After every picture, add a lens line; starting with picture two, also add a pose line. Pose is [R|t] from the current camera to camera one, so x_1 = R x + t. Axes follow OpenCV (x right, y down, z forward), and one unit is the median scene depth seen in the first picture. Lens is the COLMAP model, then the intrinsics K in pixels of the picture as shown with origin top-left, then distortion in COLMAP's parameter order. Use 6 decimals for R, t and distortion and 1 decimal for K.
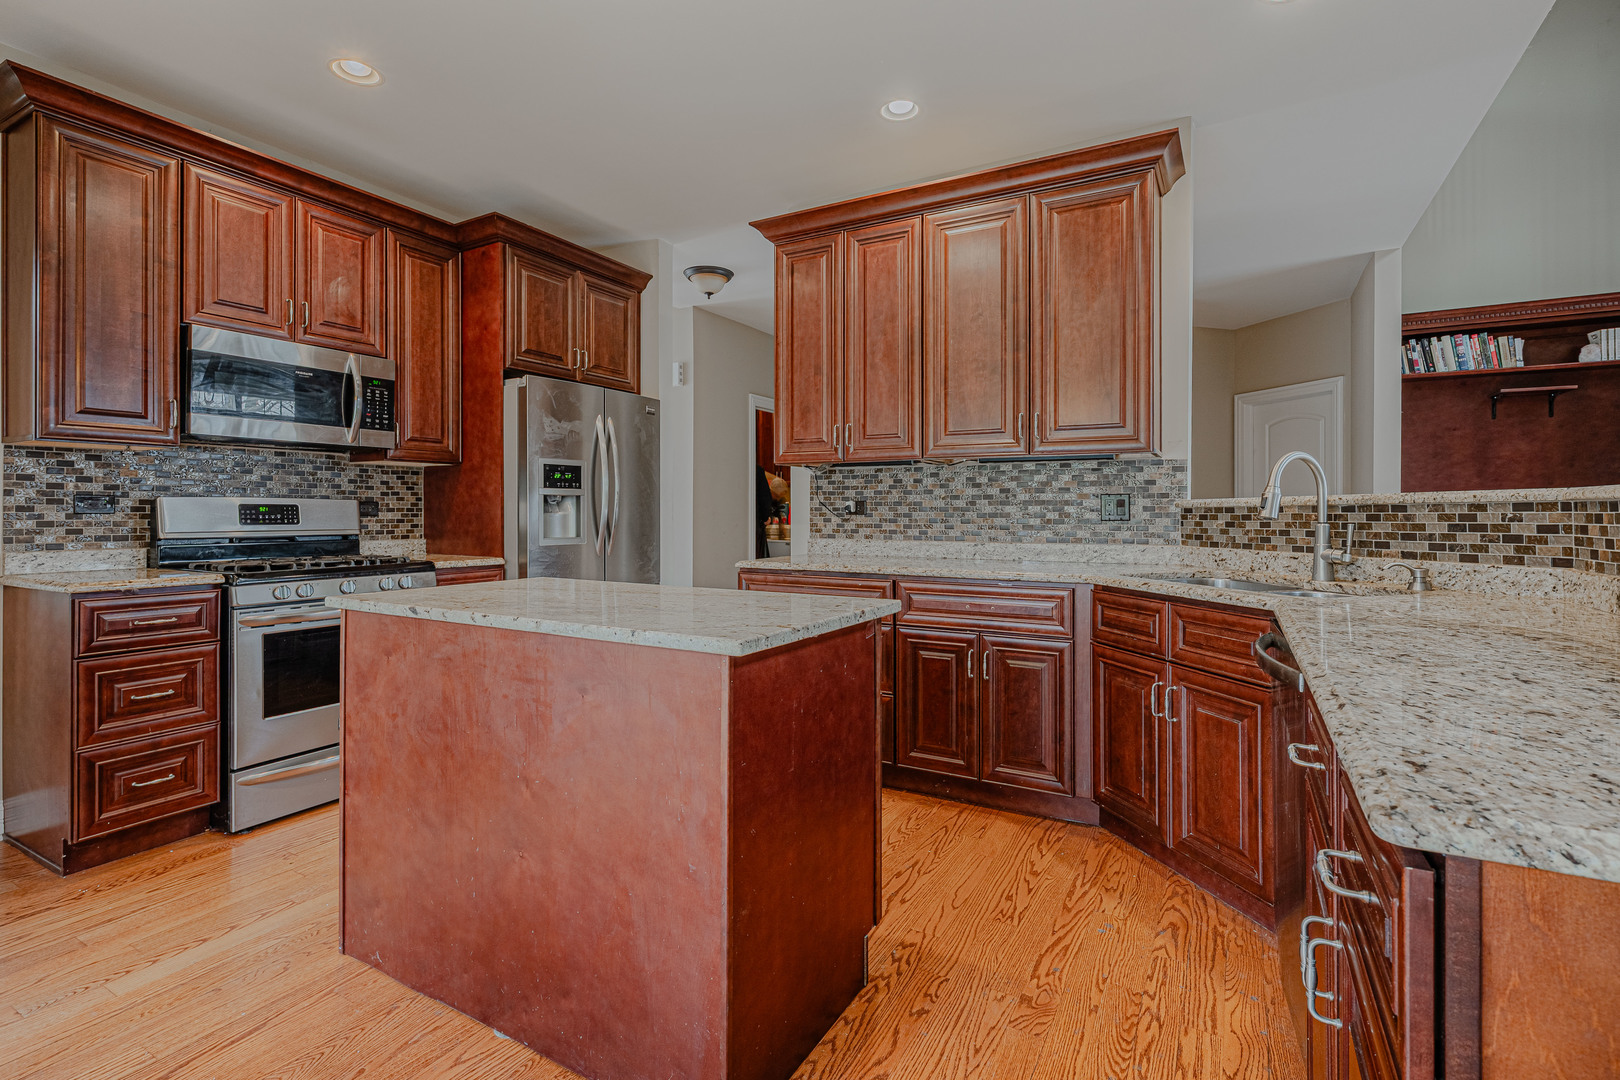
lens RADIAL K [[727.2, 0, 833.1], [0, 727.2, 511.0], [0, 0, 1]] dist [-0.003108, 0.001493]
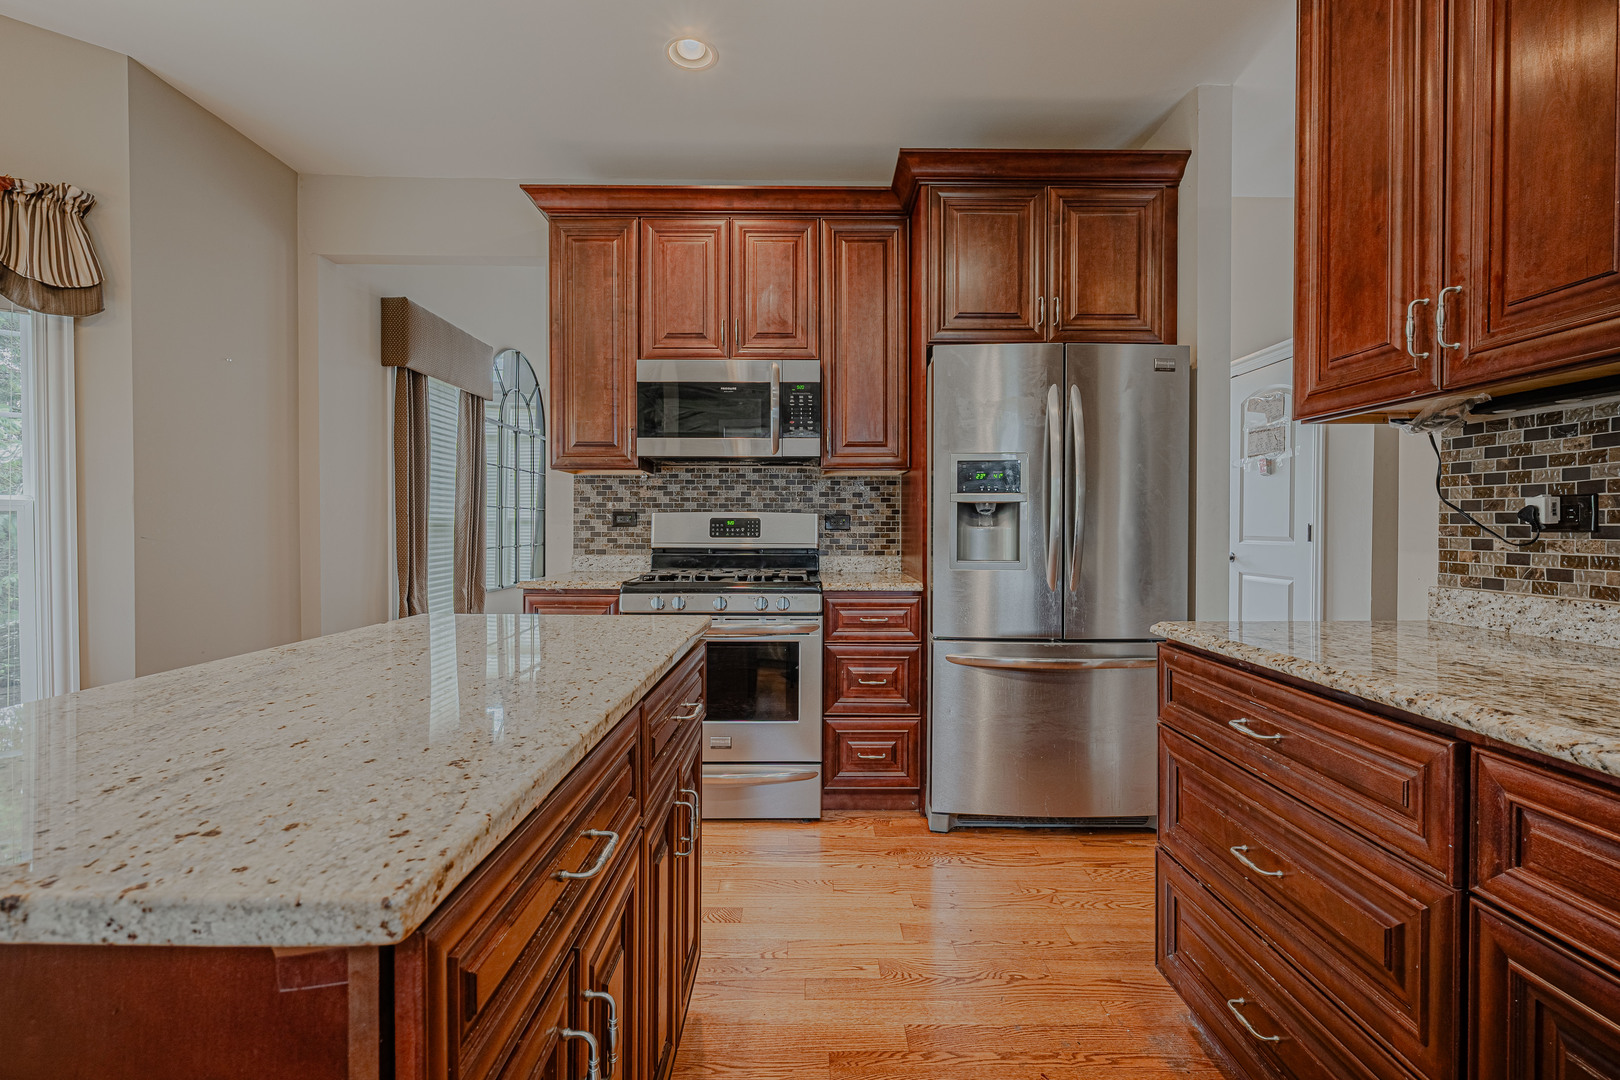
lens RADIAL K [[727.2, 0, 812.7], [0, 727.2, 532.0], [0, 0, 1]] dist [-0.003108, 0.001493]
pose [[0.484371, 0.005987, -0.874842, 0.186005], [-0.001095, 0.999980, 0.006237, 0.003646], [0.874862, -0.002063, 0.484368, 0.523223]]
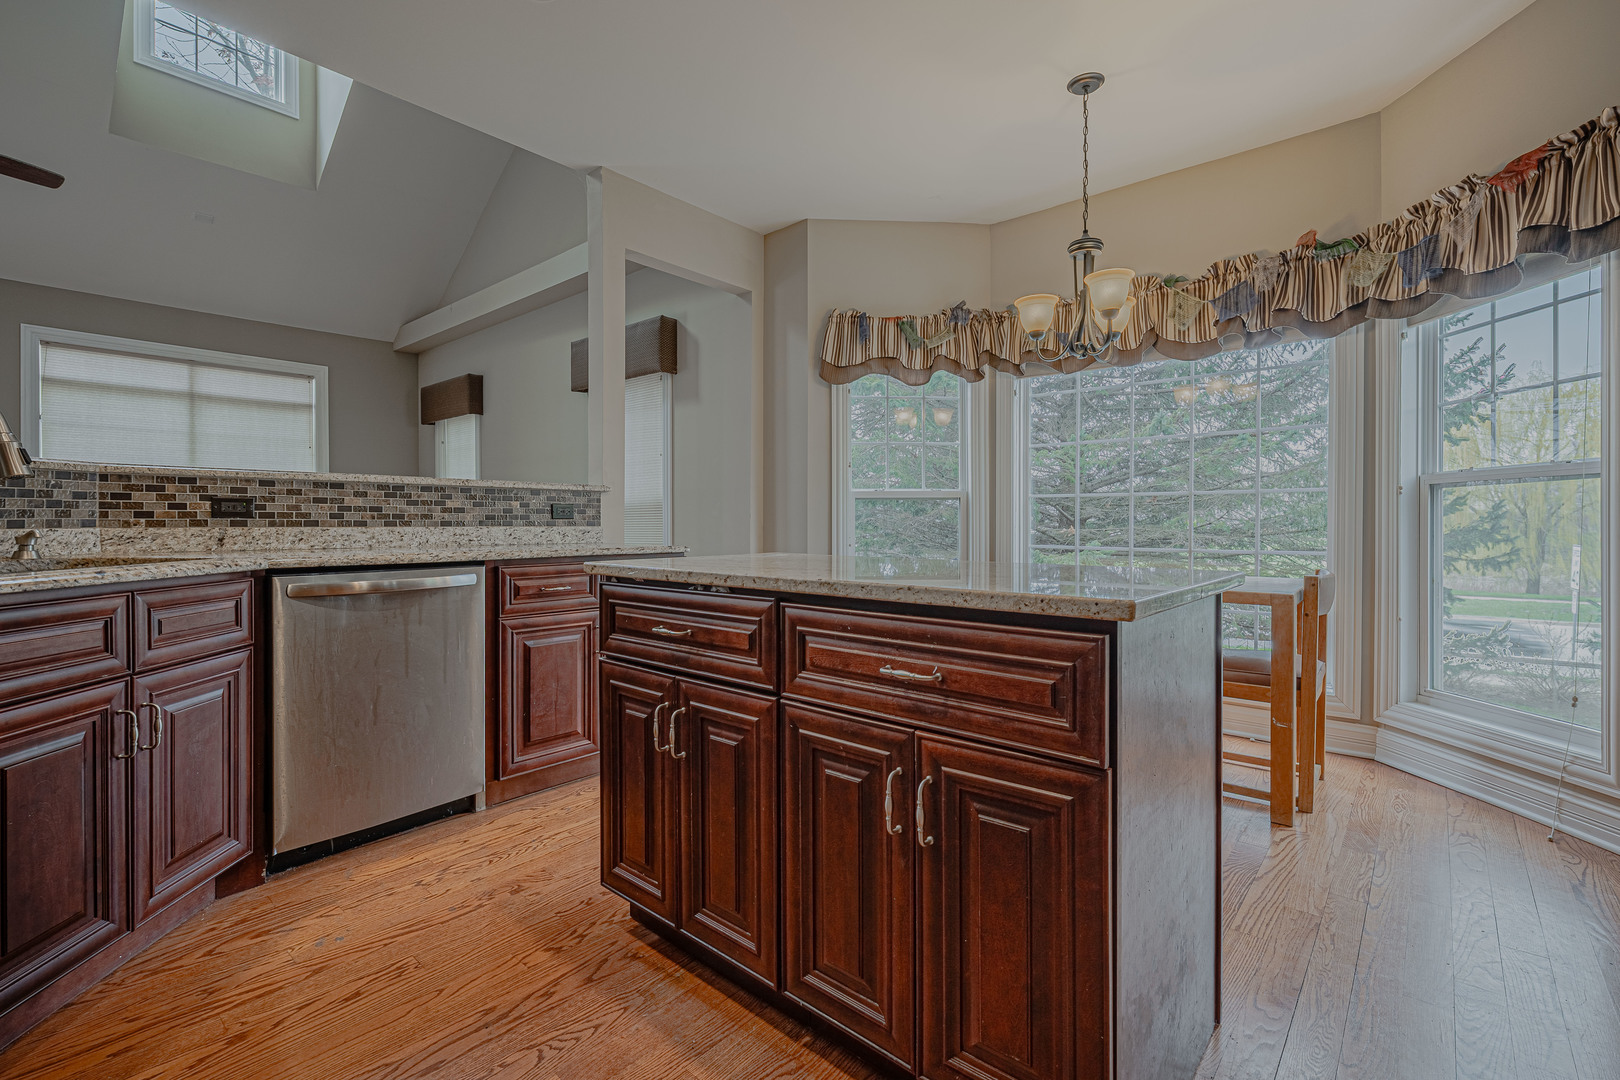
lens RADIAL K [[727.2, 0, 819.8], [0, 727.2, 535.1], [0, 0, 1]] dist [-0.003108, 0.001493]
pose [[-0.978623, -0.006401, 0.205565, -0.224981], [-0.005038, 0.999962, 0.007155, 0.039476], [-0.205602, 0.005966, -0.978617, 1.005247]]
